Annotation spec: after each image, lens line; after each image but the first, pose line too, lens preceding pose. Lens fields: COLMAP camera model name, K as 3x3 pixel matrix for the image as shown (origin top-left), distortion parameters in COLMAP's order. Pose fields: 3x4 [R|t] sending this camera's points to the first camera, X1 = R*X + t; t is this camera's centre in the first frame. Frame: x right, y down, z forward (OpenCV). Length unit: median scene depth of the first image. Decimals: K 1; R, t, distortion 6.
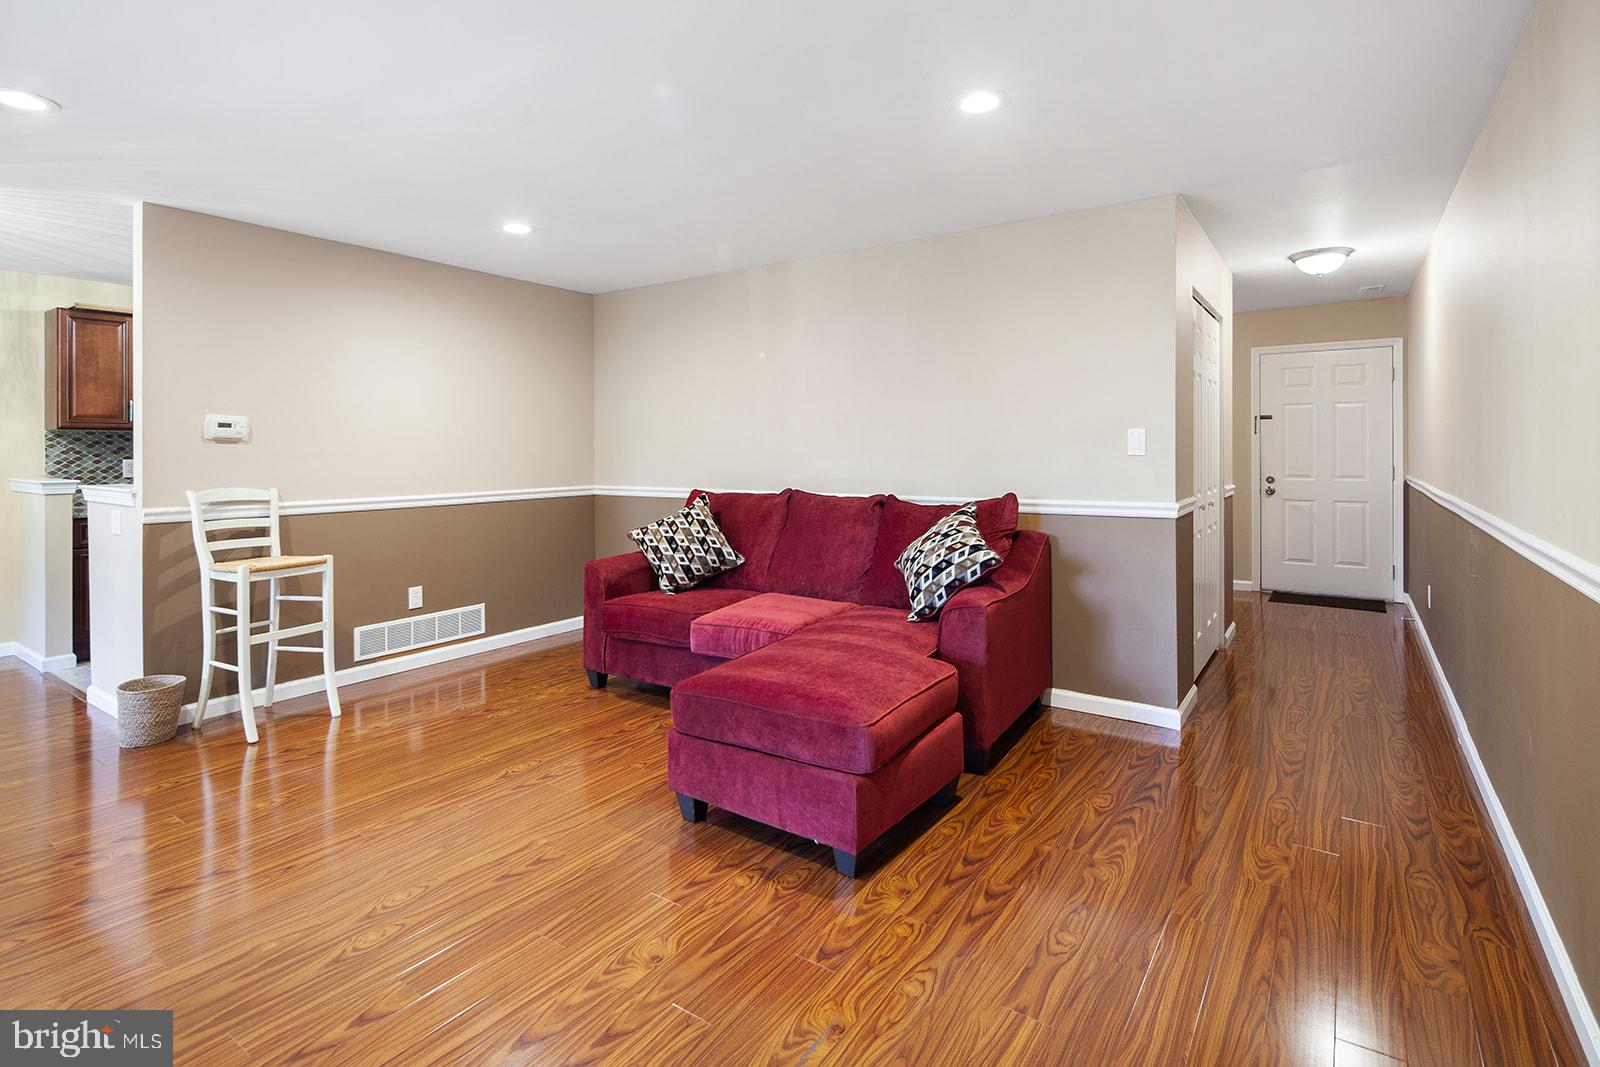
lens RADIAL K [[785.3, 0, 812.0], [0, 785.3, 455.3], [0, 0, 1]] dist [0.003660, -0.006627]
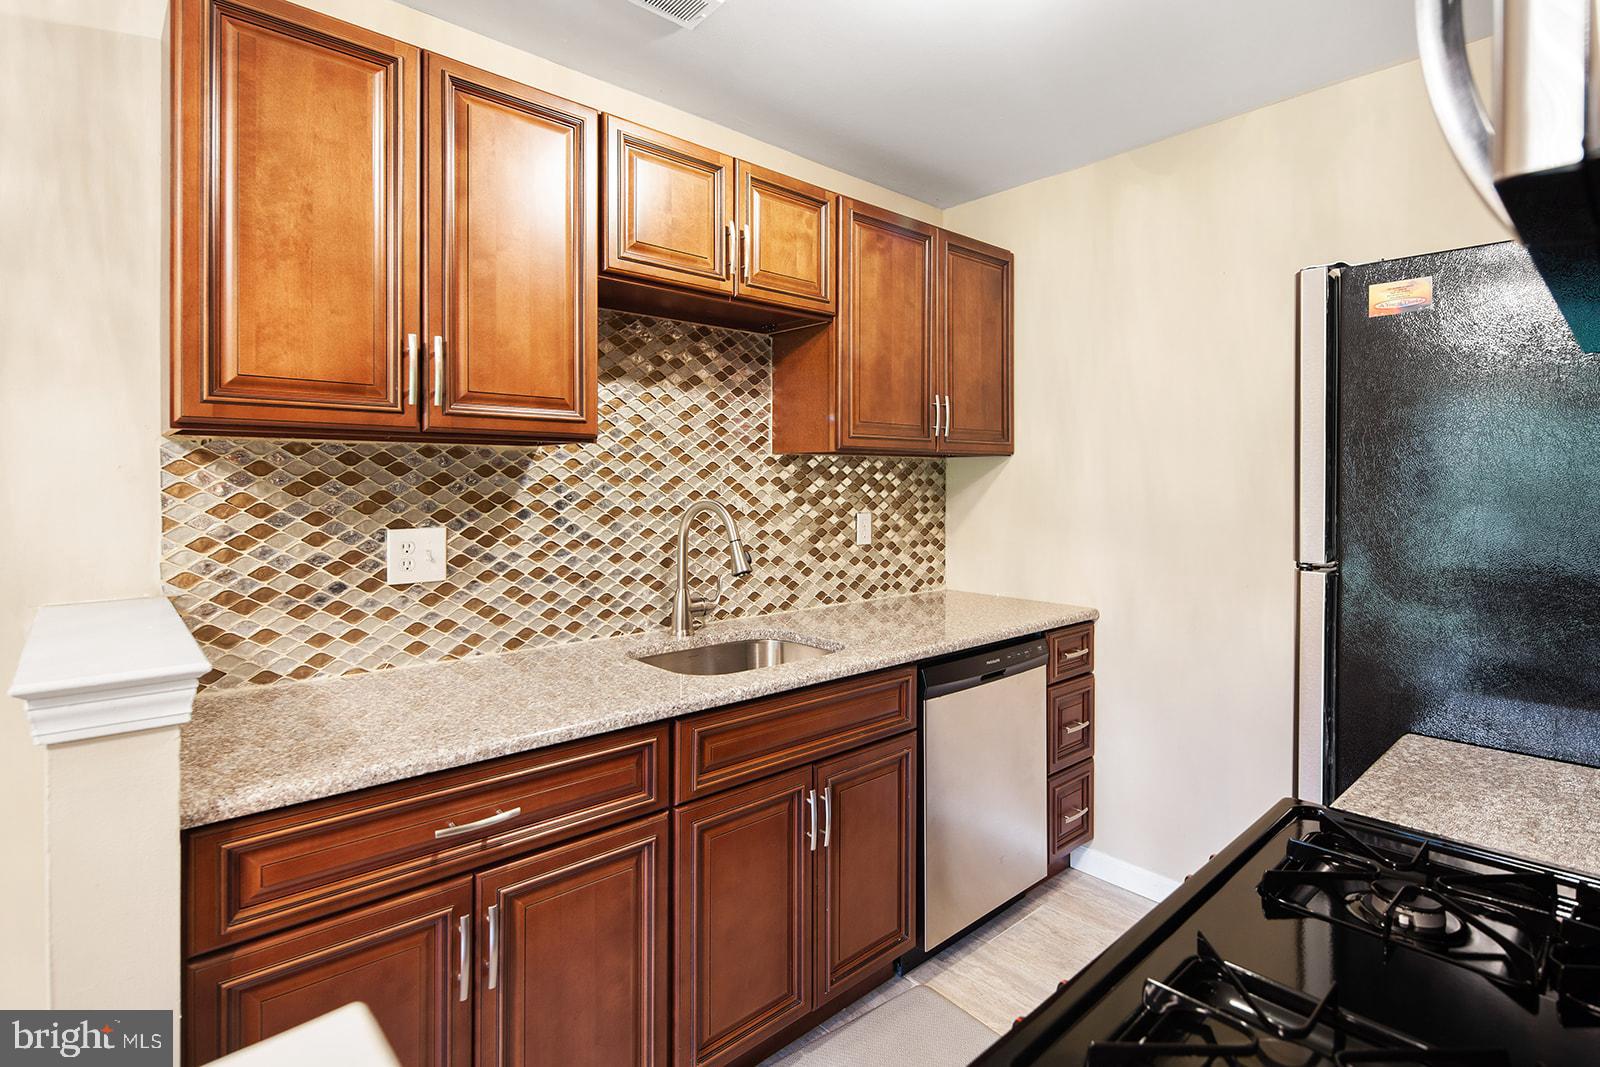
lens RADIAL K [[785.3, 0, 801.0], [0, 785.3, 493.1], [0, 0, 1]] dist [0.003660, -0.006627]
pose [[0.970627, 0.010720, -0.240352, -0.656905], [-0.008703, 0.999917, 0.009451, -0.015075], [0.240433, -0.007081, 0.970640, 0.751708]]
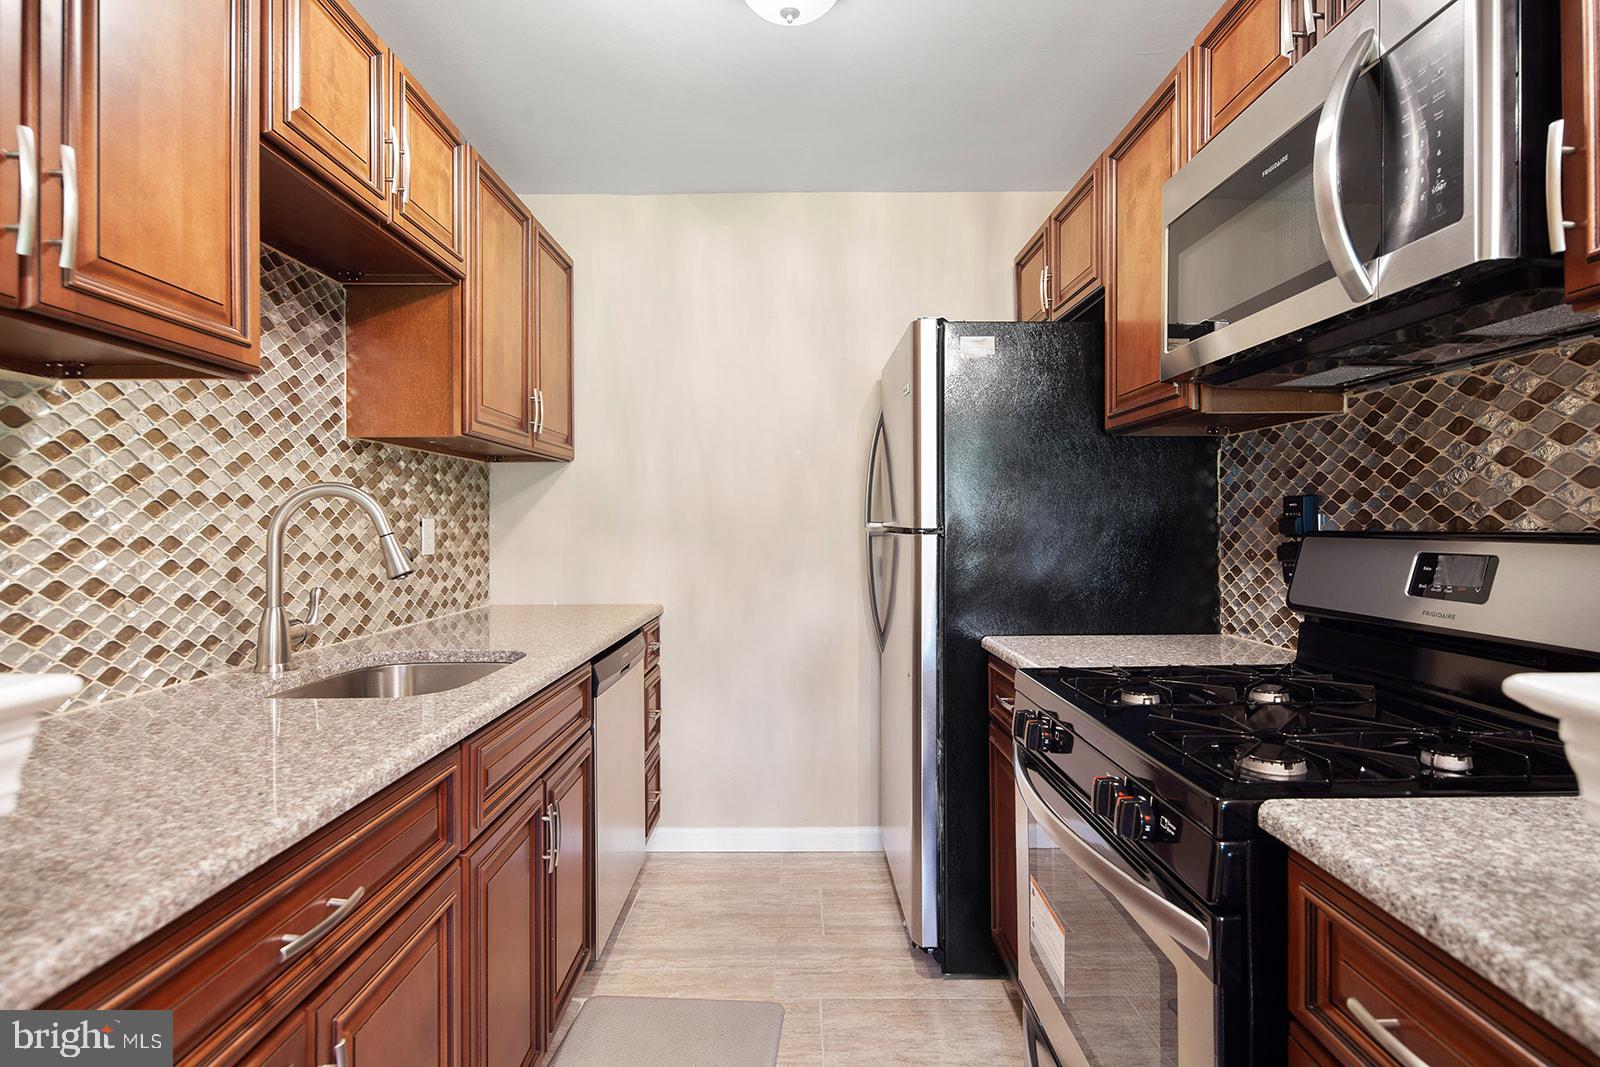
lens RADIAL K [[785.3, 0, 792.7], [0, 785.3, 532.5], [0, 0, 1]] dist [0.003660, -0.006627]
pose [[0.831486, -0.003799, 0.555532, -0.853773], [0.005002, 0.999987, -0.000648, 0.018446], [-0.555523, 0.003318, 0.831495, 0.785699]]
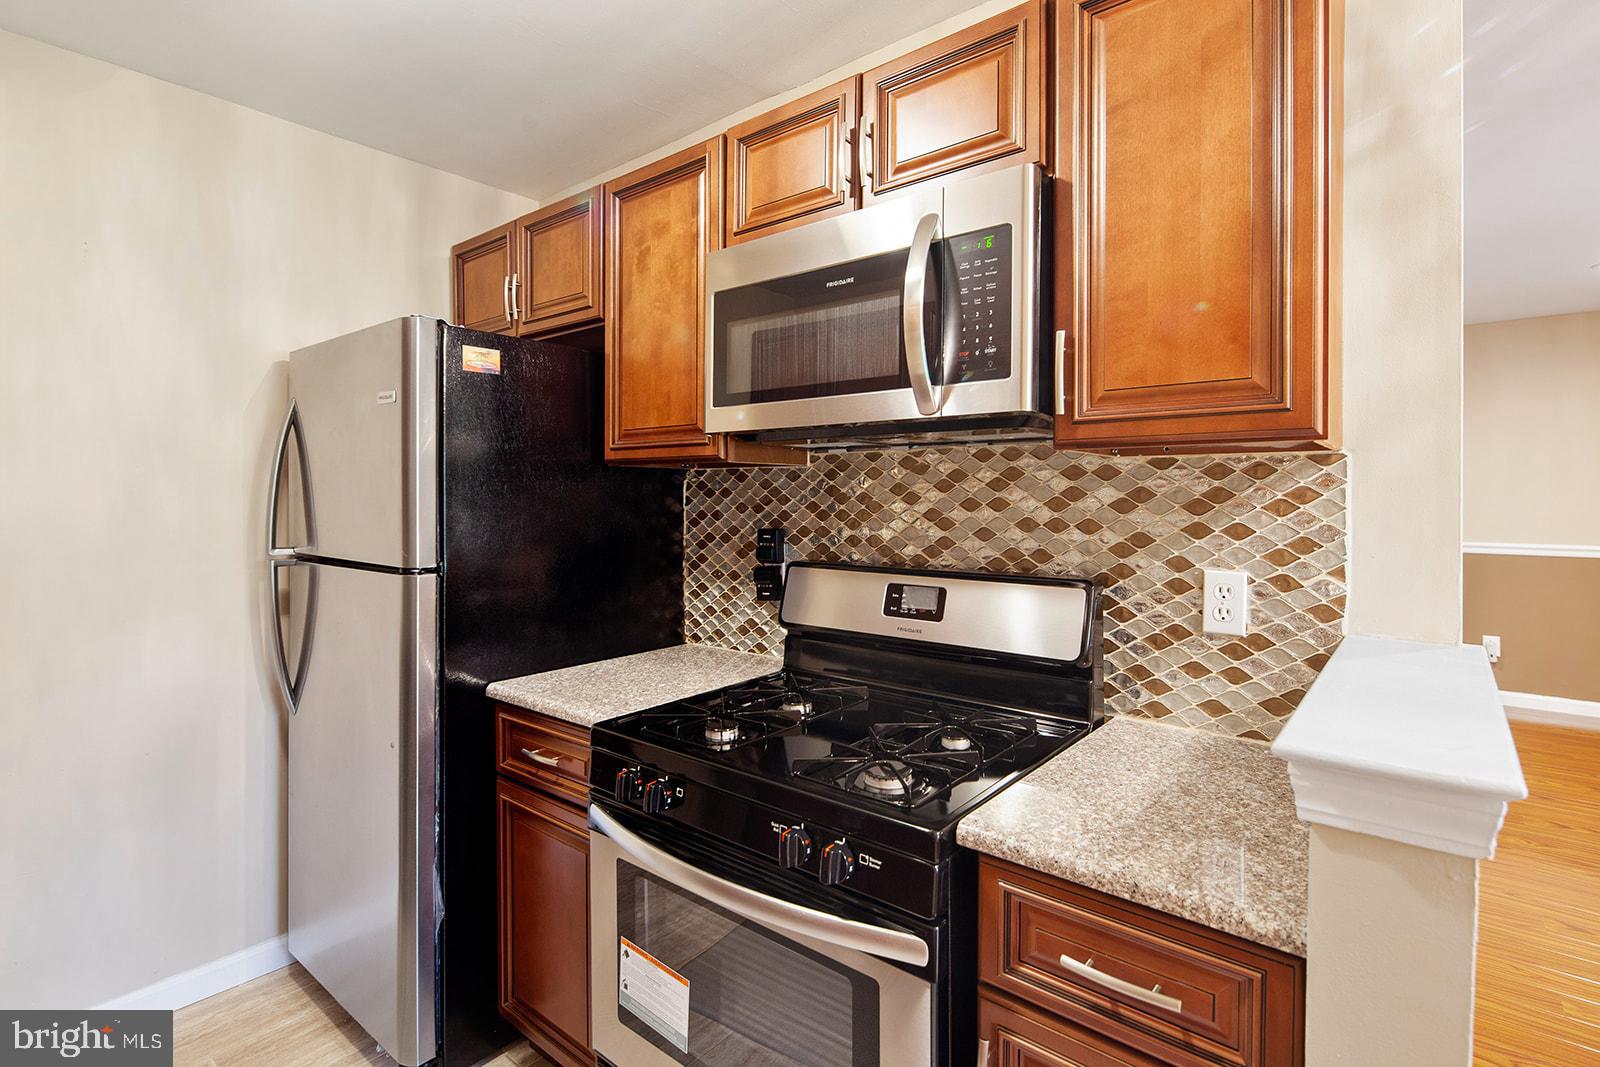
lens RADIAL K [[785.3, 0, 786.4], [0, 785.3, 507.5], [0, 0, 1]] dist [0.003660, -0.006627]
pose [[0.100311, -0.015184, 0.994840, -0.899431], [0.009360, 0.999854, 0.014316, -0.017981], [-0.994912, 0.007876, 0.100439, 0.910750]]
